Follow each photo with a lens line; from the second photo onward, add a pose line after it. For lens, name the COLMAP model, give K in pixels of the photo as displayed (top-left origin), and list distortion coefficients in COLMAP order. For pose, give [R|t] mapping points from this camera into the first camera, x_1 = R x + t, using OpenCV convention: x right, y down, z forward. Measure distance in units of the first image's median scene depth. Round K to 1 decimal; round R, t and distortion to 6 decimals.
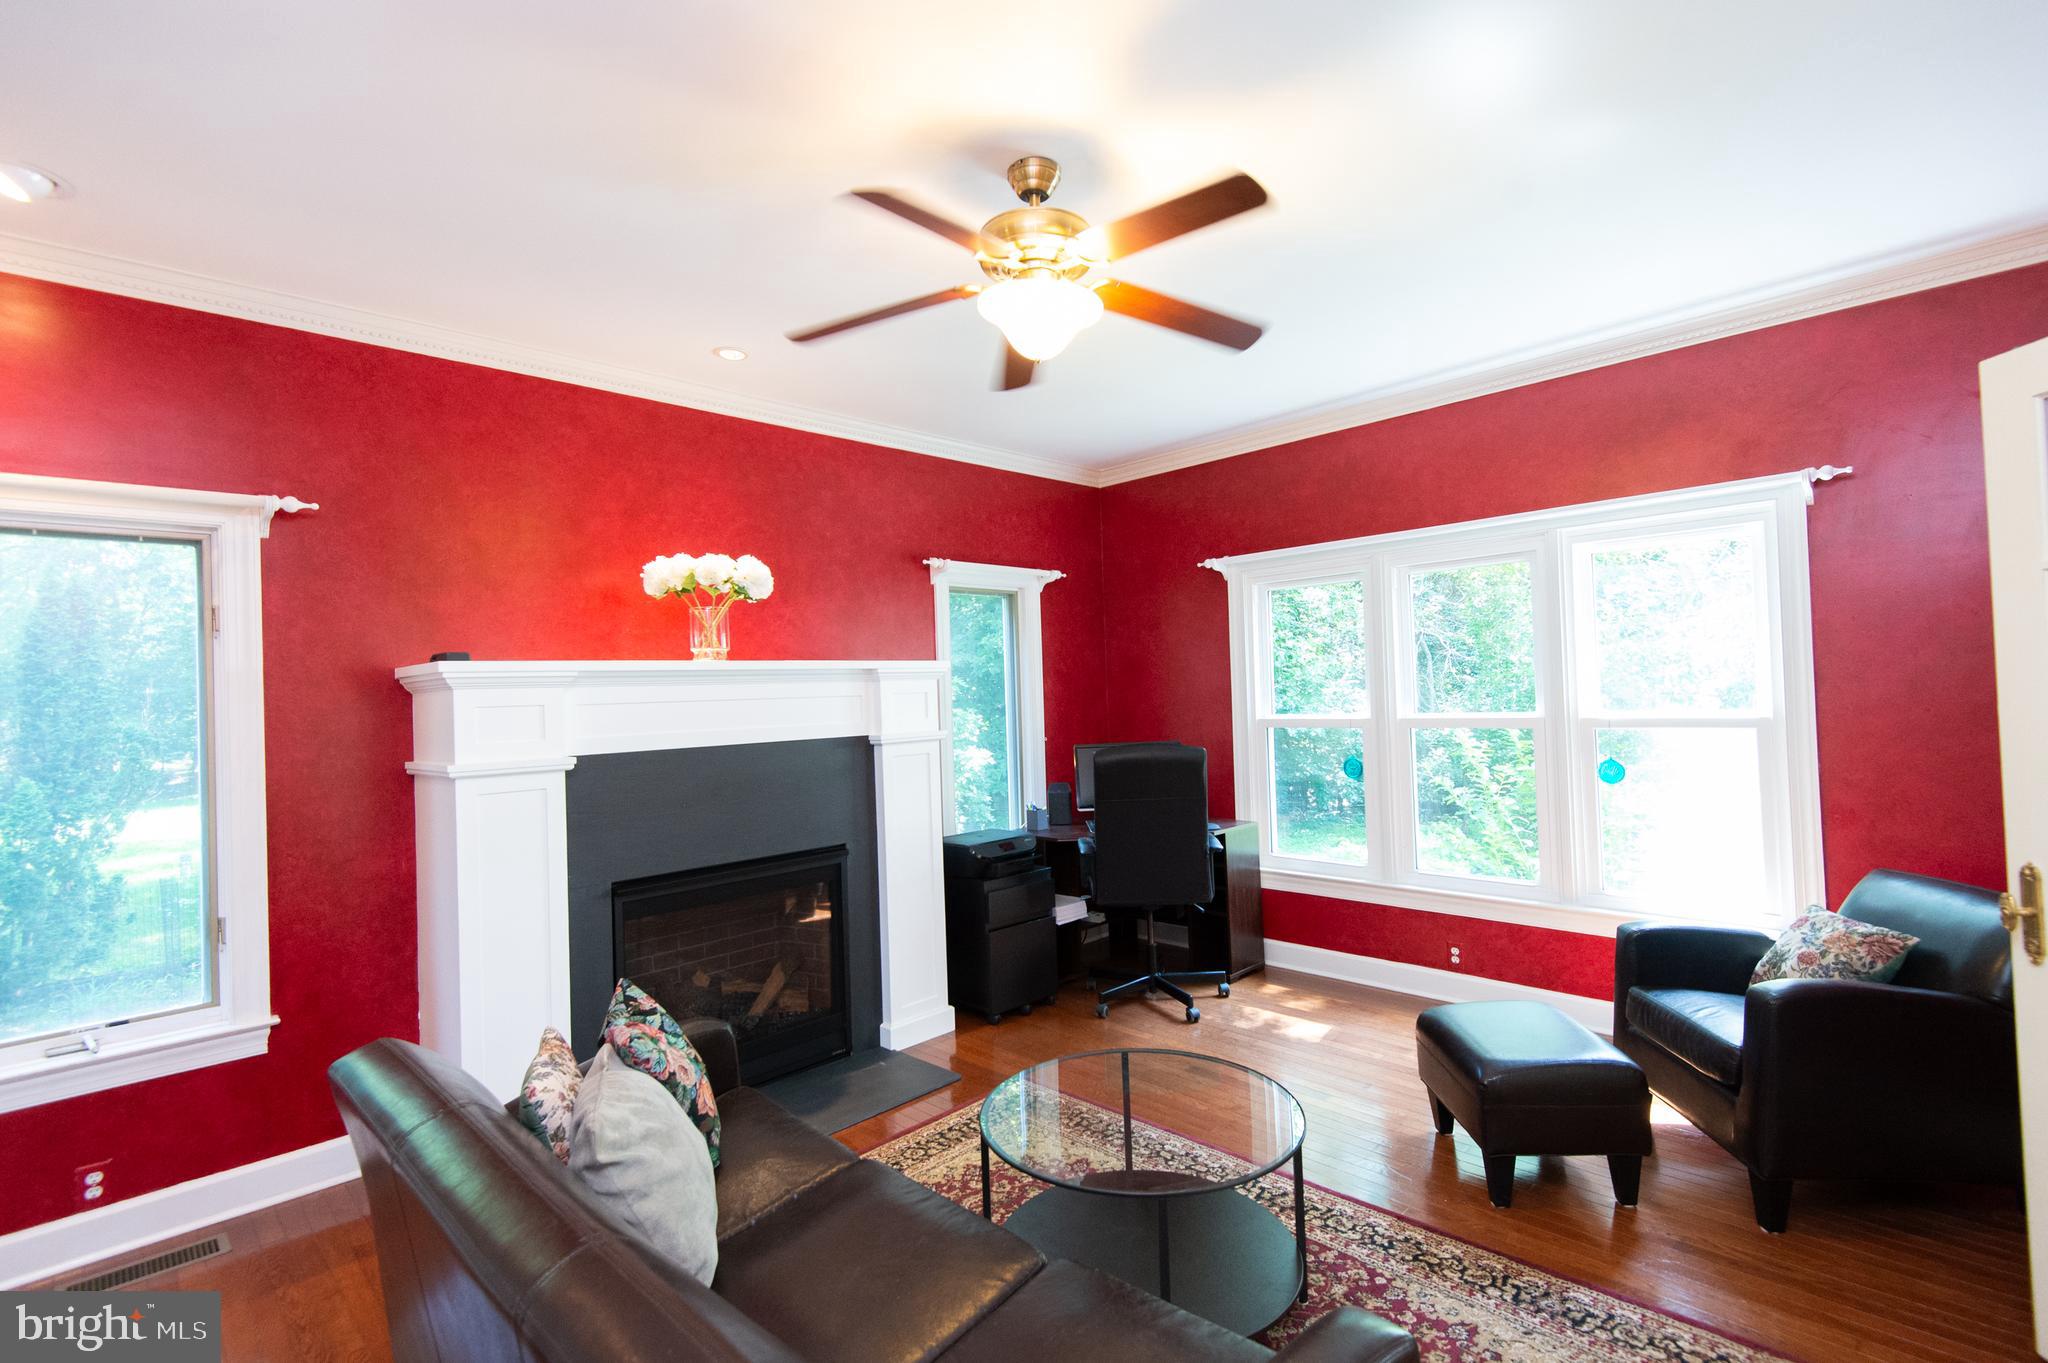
lens RADIAL K [[944.8, 0, 1045.4], [0, 944.8, 675.1], [0, 0, 1]] dist [0.030152, -0.016694]
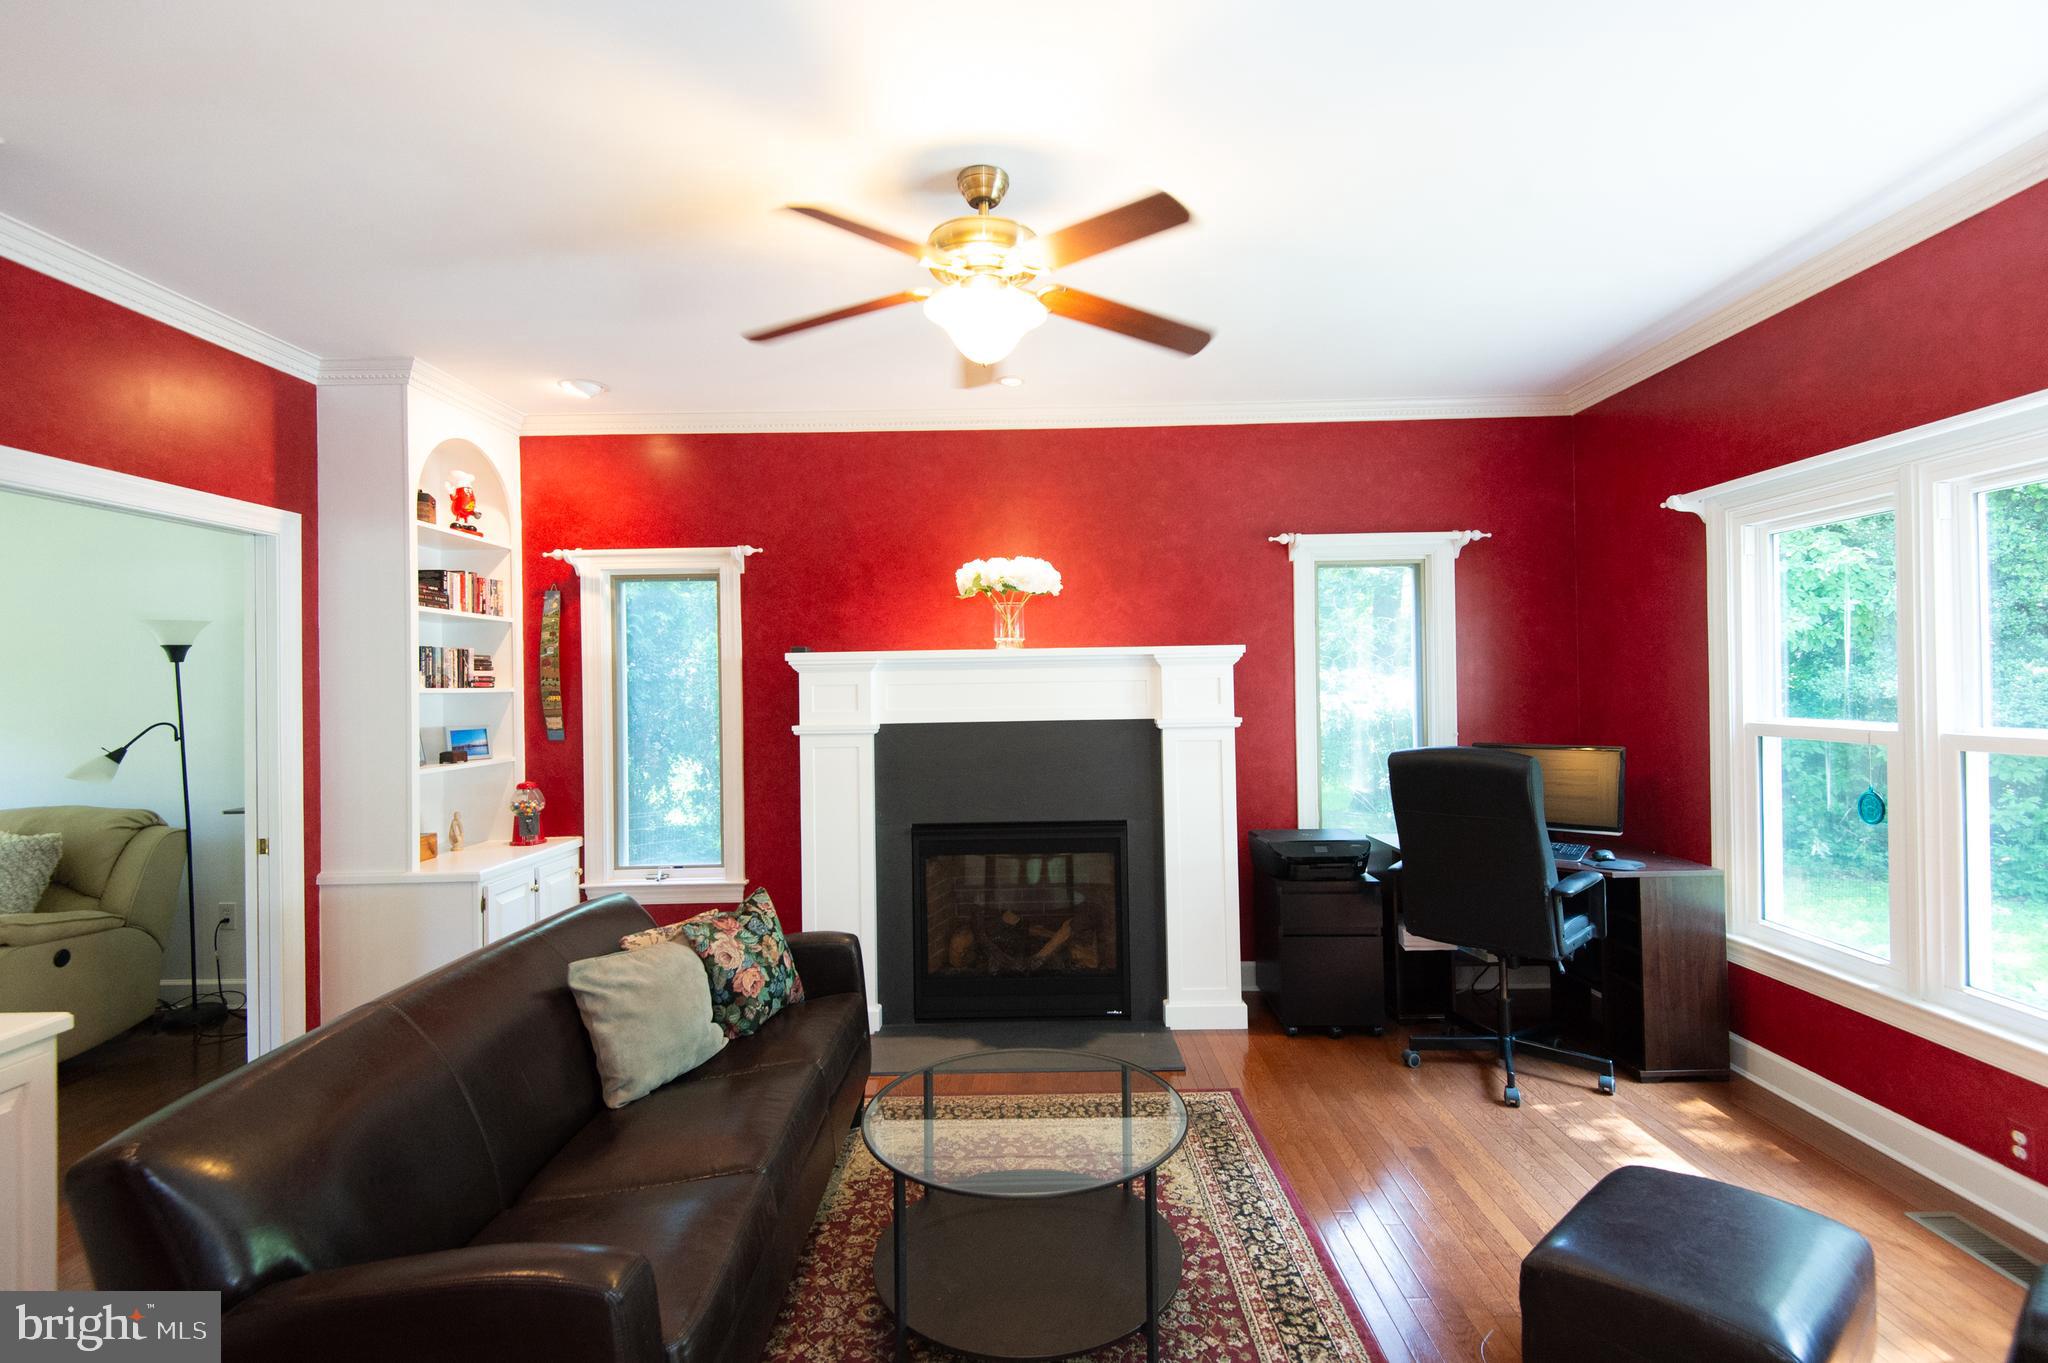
lens RADIAL K [[944.8, 0, 1023.2], [0, 944.8, 683.9], [0, 0, 1]] dist [0.030152, -0.016694]
pose [[0.700062, 0.021129, -0.713769, 0.427817], [0.005831, 0.999360, 0.035302, -0.011192], [0.714058, -0.028876, 0.699491, 0.173833]]
